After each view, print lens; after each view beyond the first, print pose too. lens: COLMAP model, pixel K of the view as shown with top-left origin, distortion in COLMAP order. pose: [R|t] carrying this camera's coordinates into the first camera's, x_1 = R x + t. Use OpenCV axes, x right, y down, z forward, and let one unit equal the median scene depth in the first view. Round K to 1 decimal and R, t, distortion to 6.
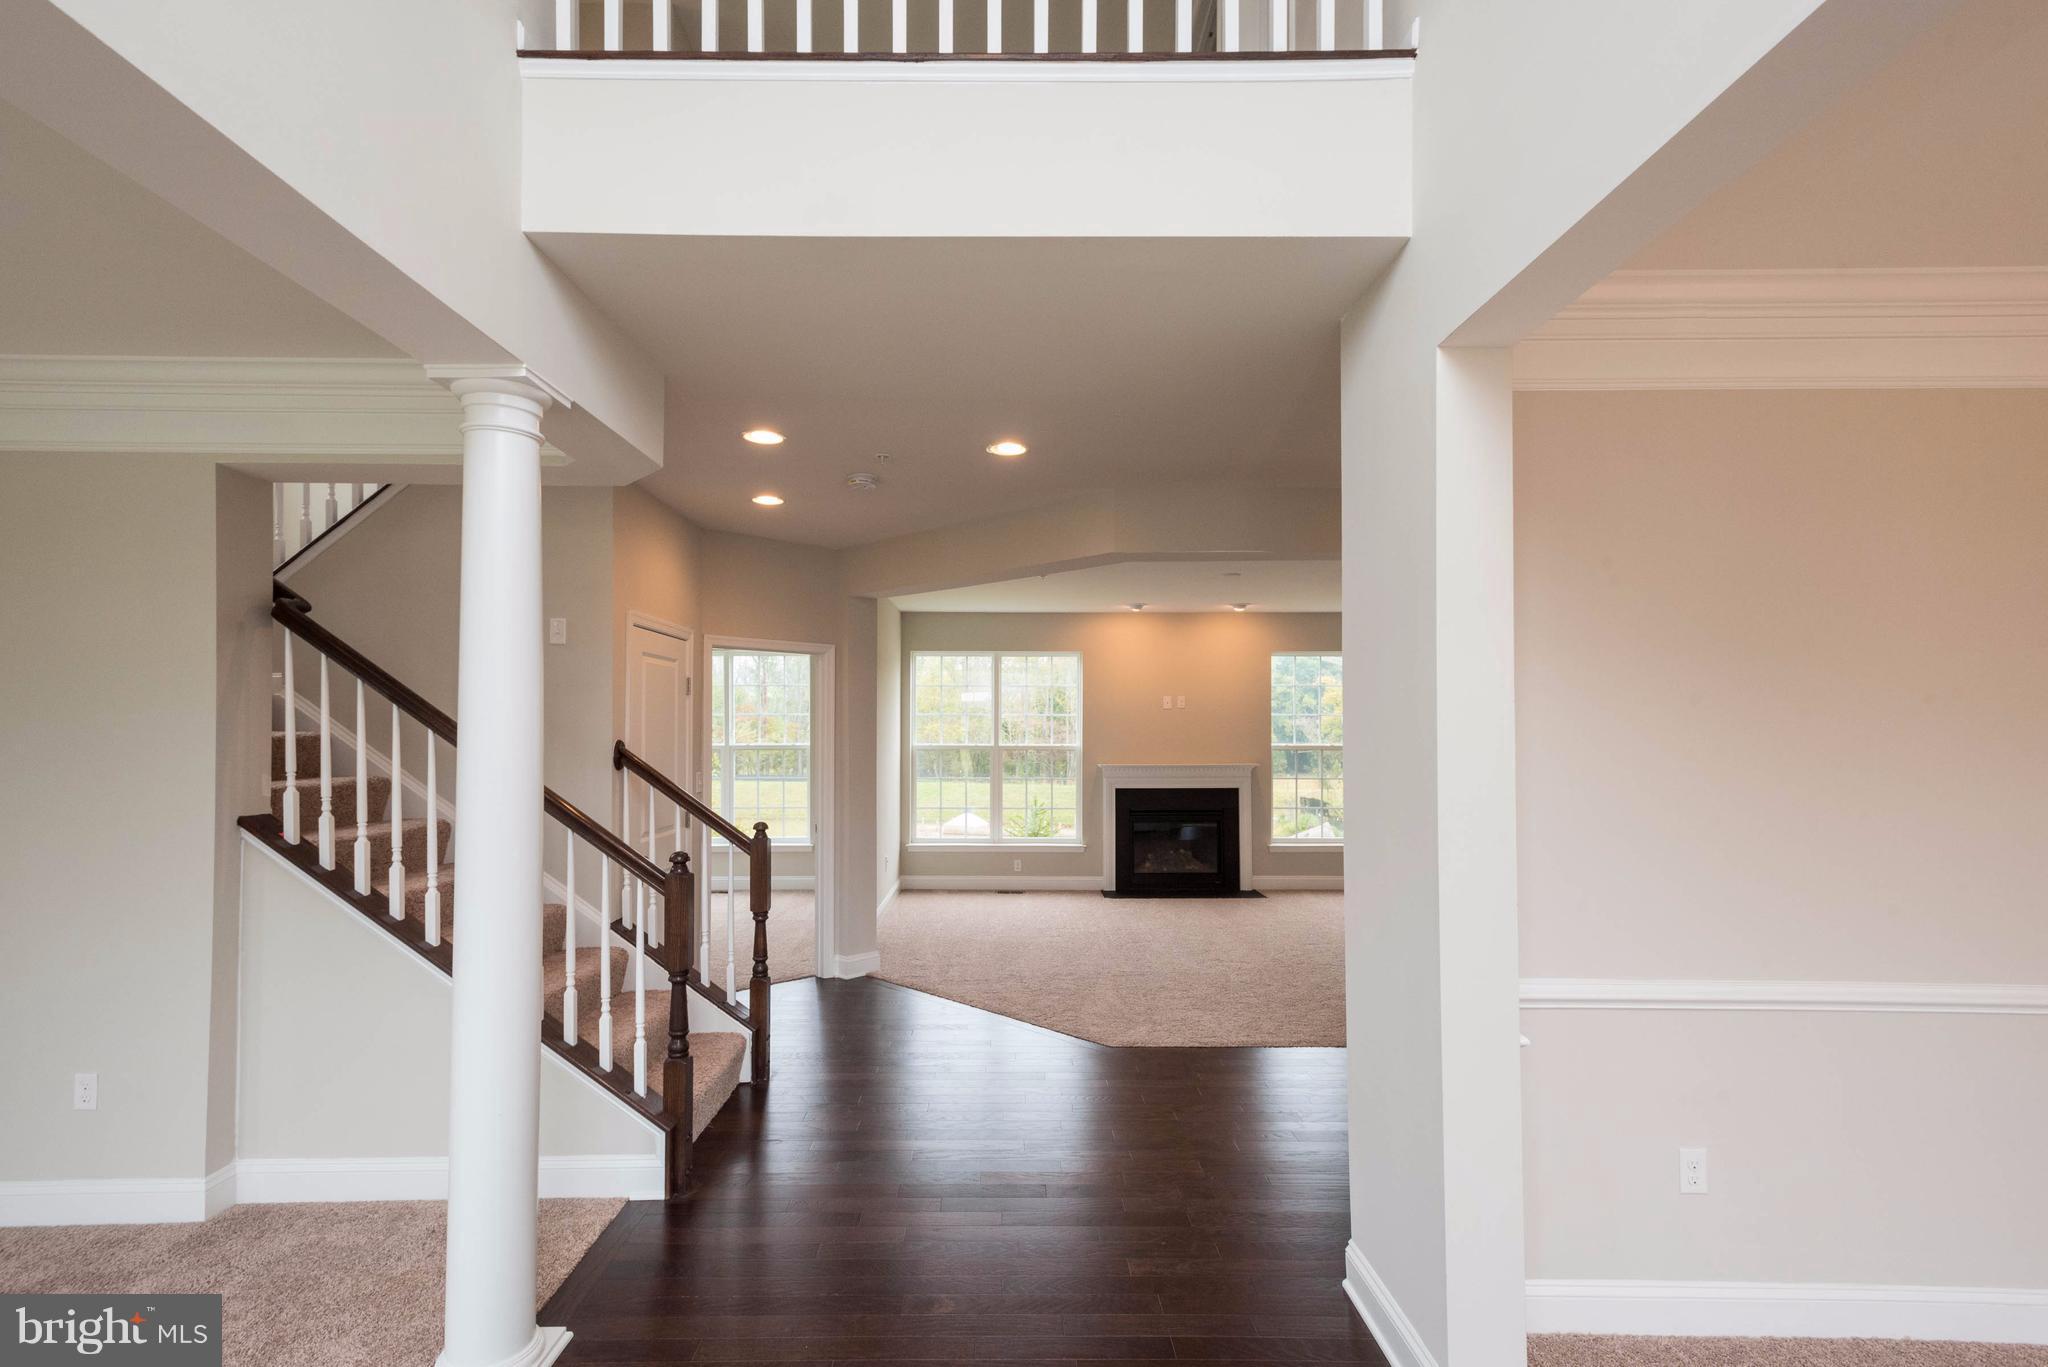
lens RADIAL K [[951.4, 0, 1010.4], [0, 951.4, 685.7], [0, 0, 1]] dist [0.010381, 0.000174]
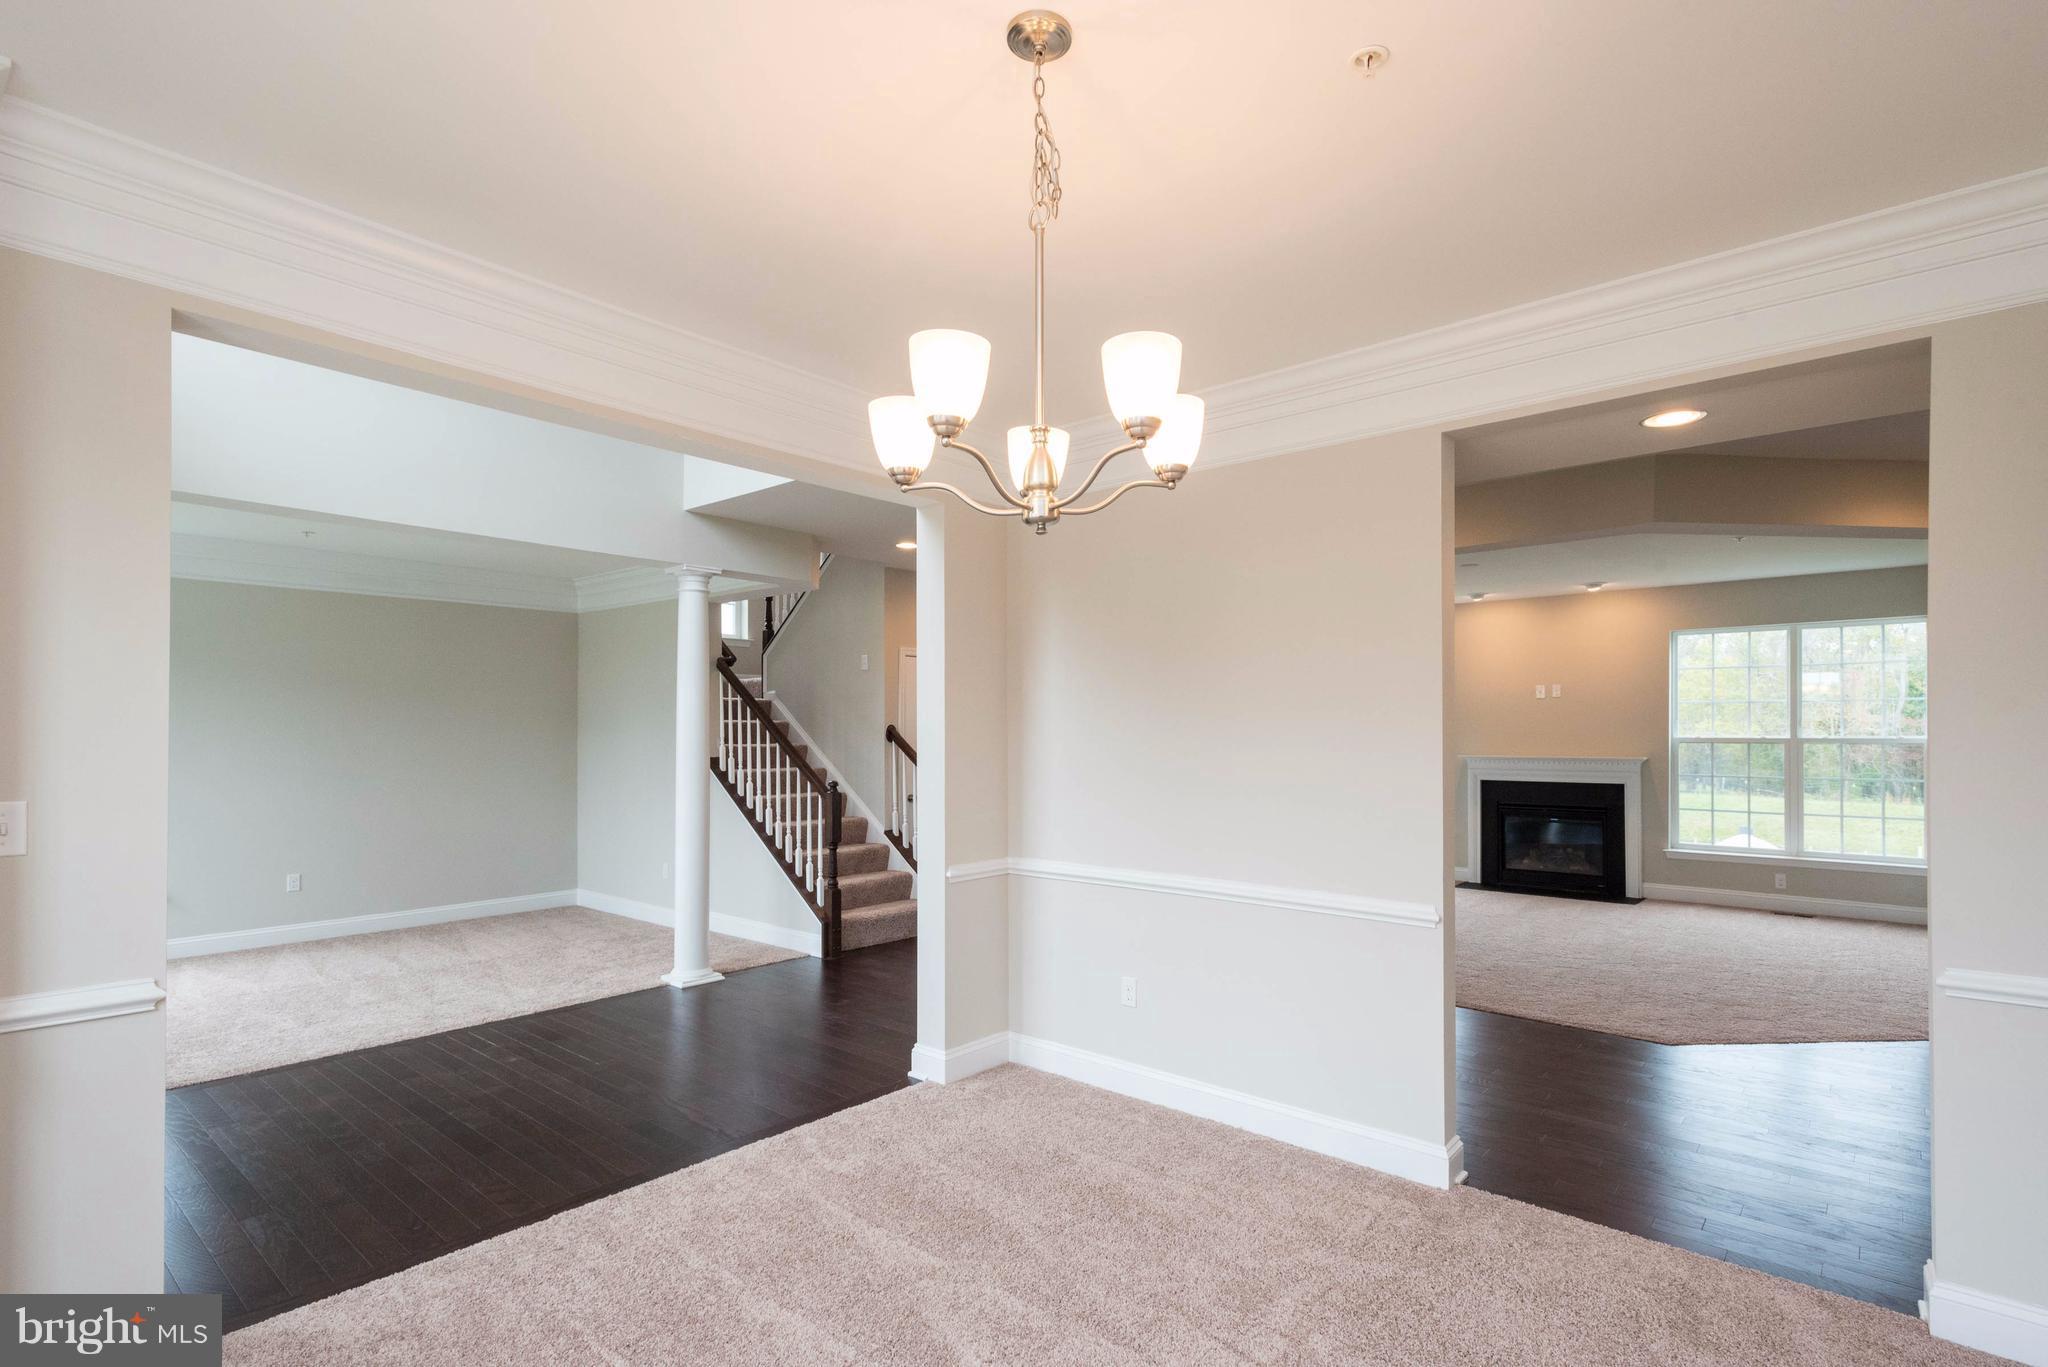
lens RADIAL K [[992.6, 0, 1037.4], [0, 992.6, 721.3], [0, 0, 1]] dist [-0.003358, -0.000740]
pose [[0.750927, -0.005408, -0.660363, 0.444370], [0.032693, 0.999045, 0.028996, 0.001709], [0.659576, -0.043363, 0.750386, -0.074650]]
